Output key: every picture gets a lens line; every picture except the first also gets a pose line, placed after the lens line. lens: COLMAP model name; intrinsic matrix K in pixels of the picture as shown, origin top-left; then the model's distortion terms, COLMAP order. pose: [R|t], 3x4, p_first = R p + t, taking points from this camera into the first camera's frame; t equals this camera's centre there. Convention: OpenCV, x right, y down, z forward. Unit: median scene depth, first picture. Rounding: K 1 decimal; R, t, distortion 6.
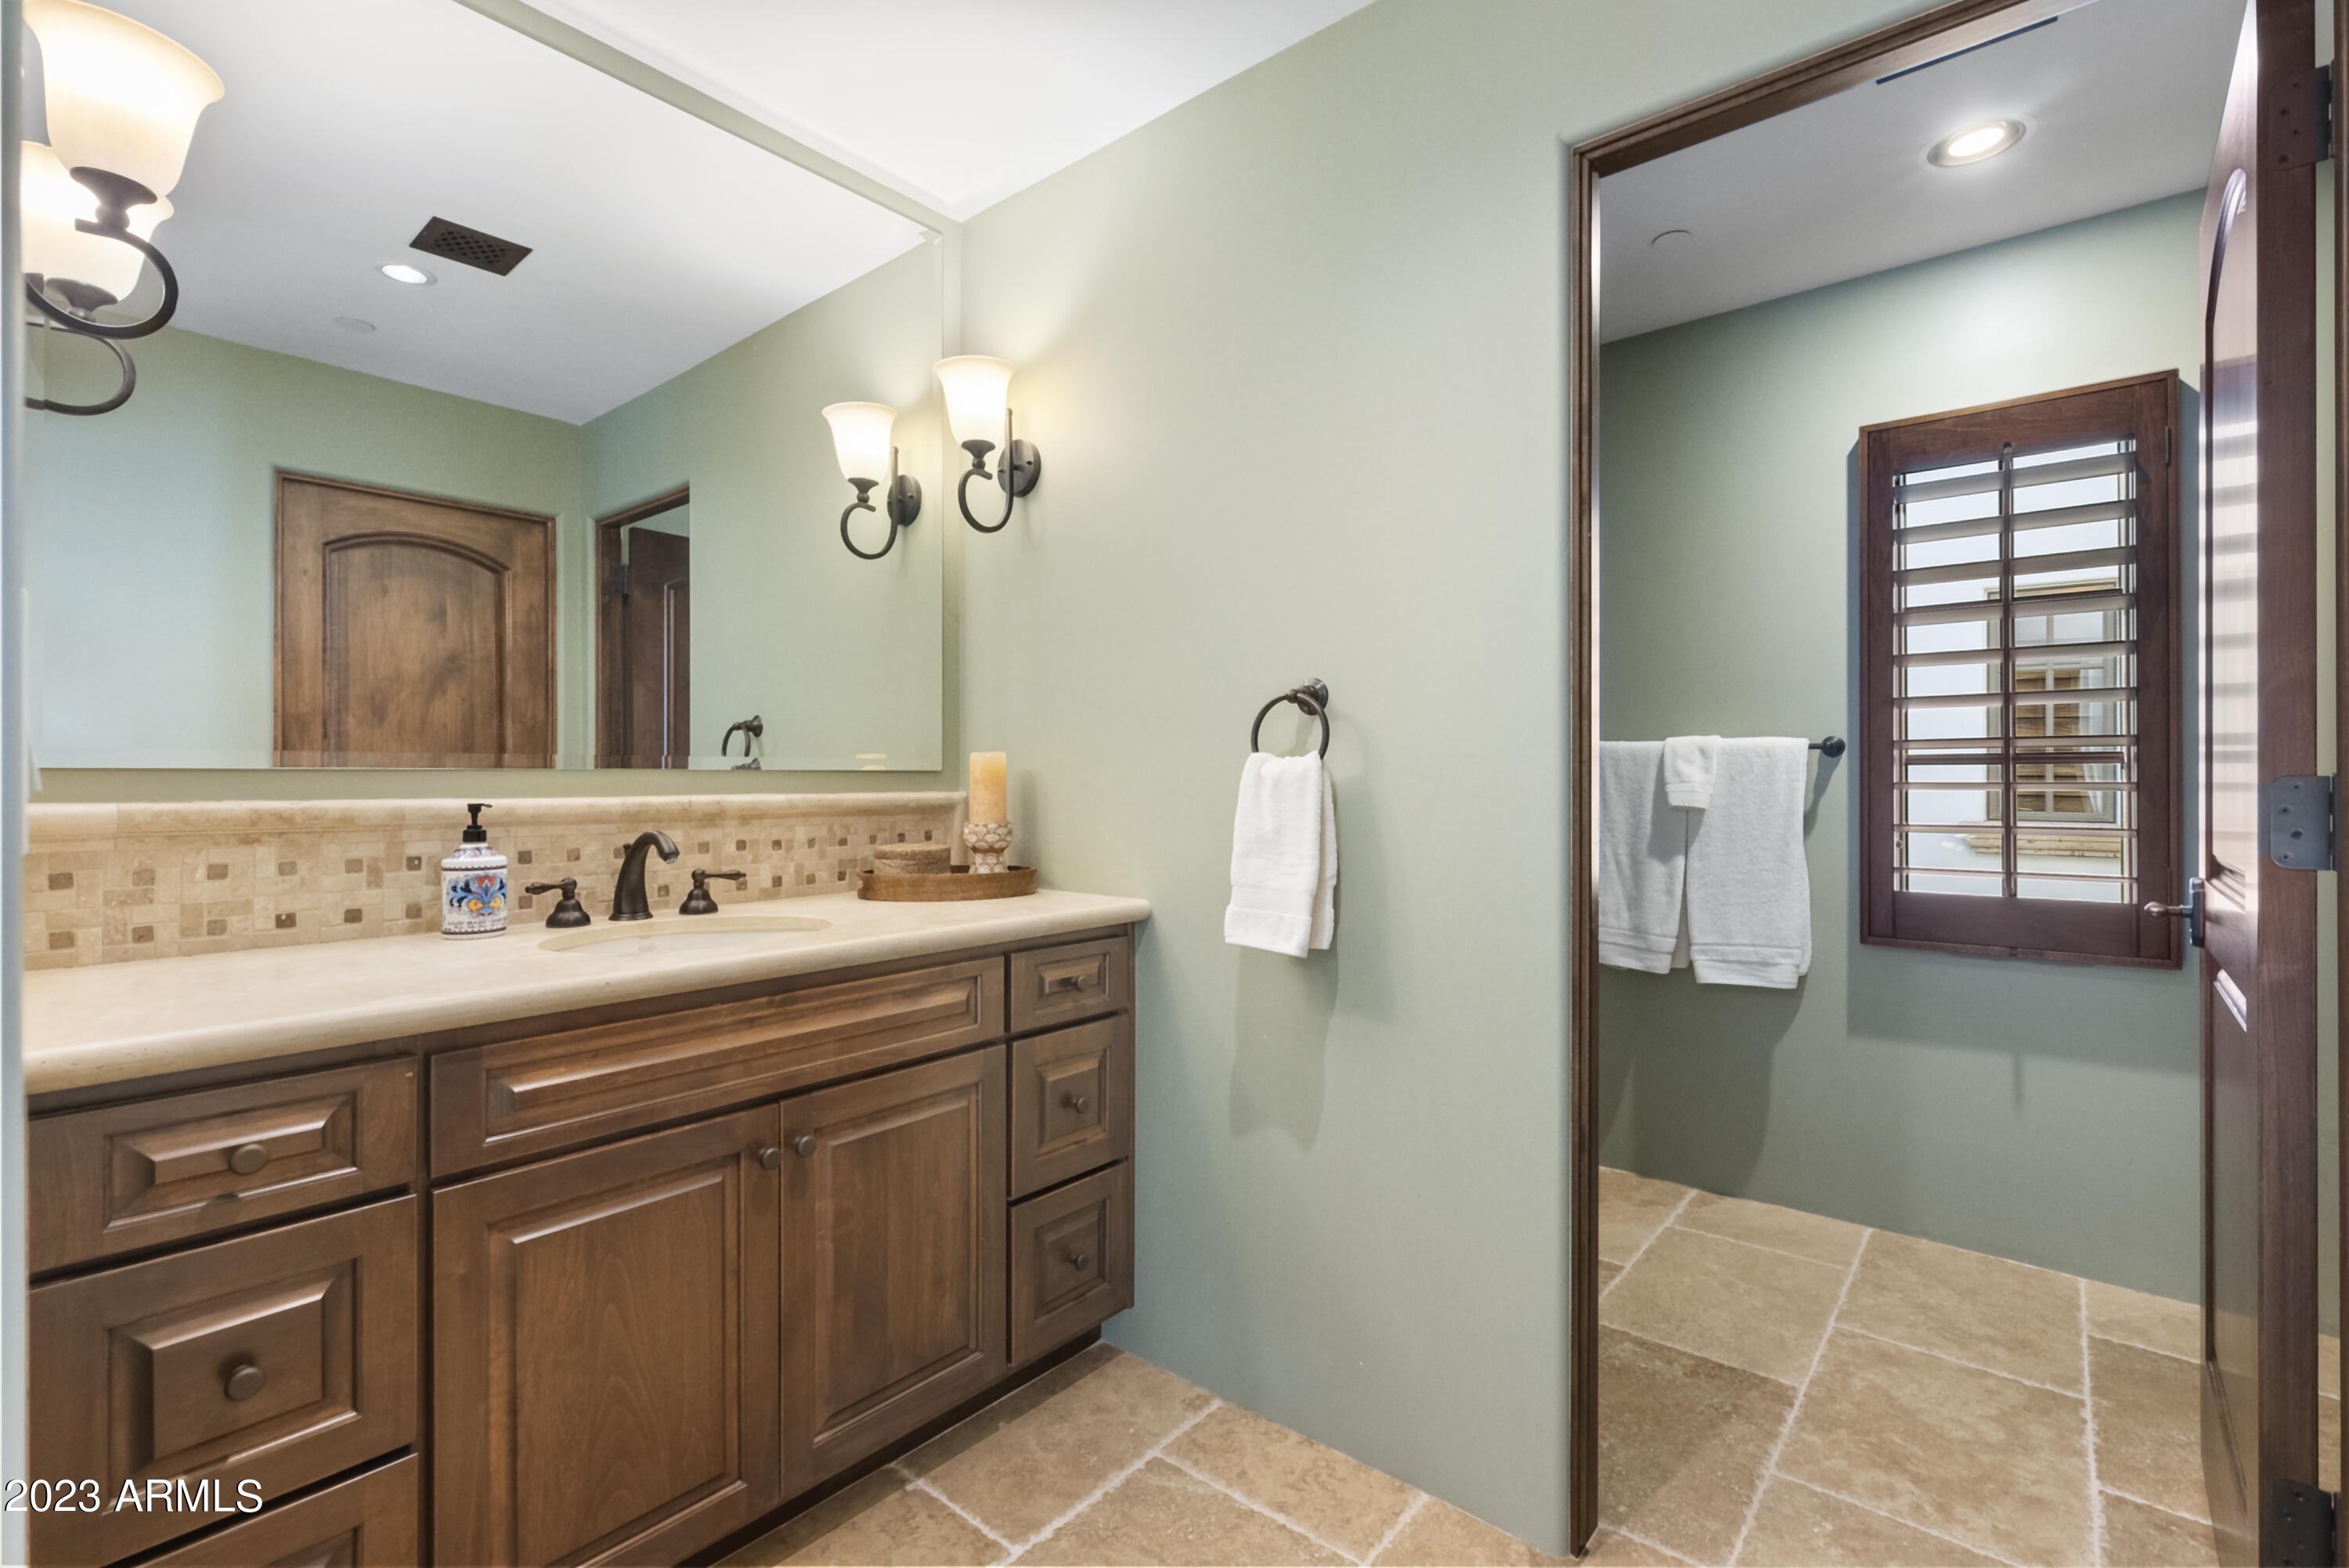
lens RADIAL K [[1070.2, 0, 1166.8], [0, 1070.2, 773.4], [0, 0, 1]] dist [0.003185, 0.000009]
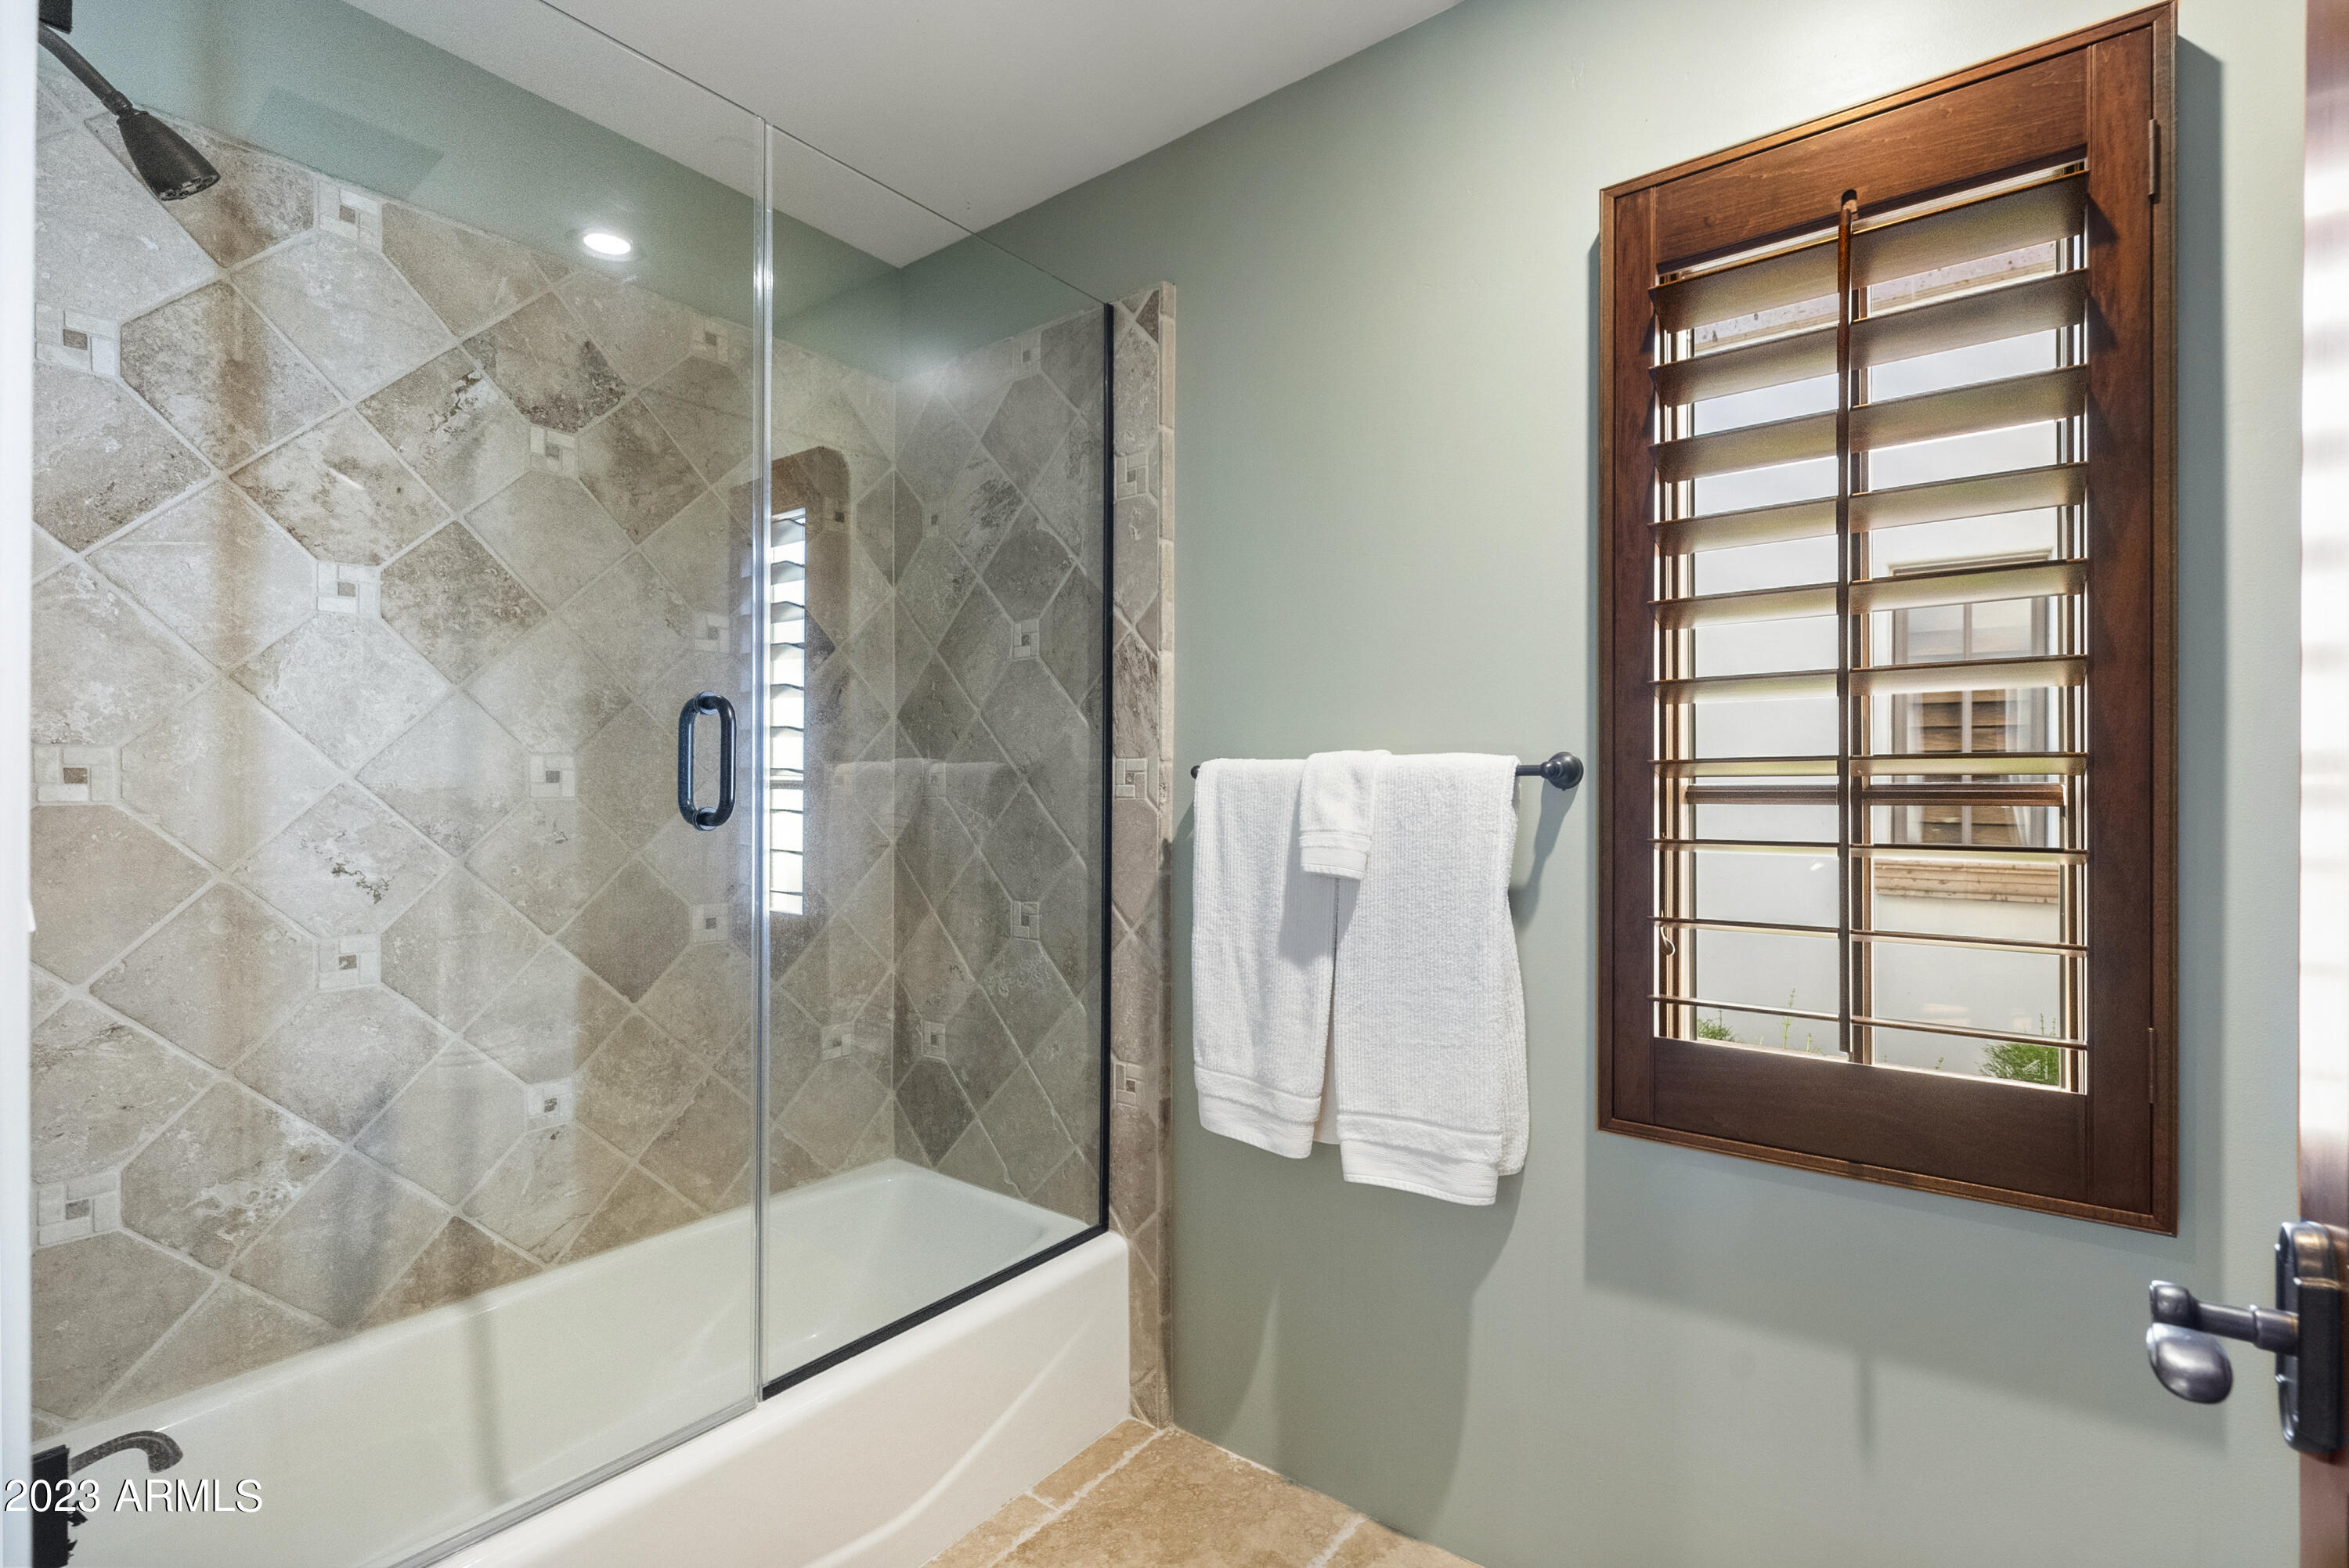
lens RADIAL K [[1070.2, 0, 1176.1], [0, 1070.2, 789.8], [0, 0, 1]] dist [0.003185, 0.000009]
pose [[0.999111, 0.000642, 0.042159, 0.393991], [-0.000856, 0.999987, 0.005064, -0.017621], [-0.042156, -0.005096, 0.999098, 0.445510]]
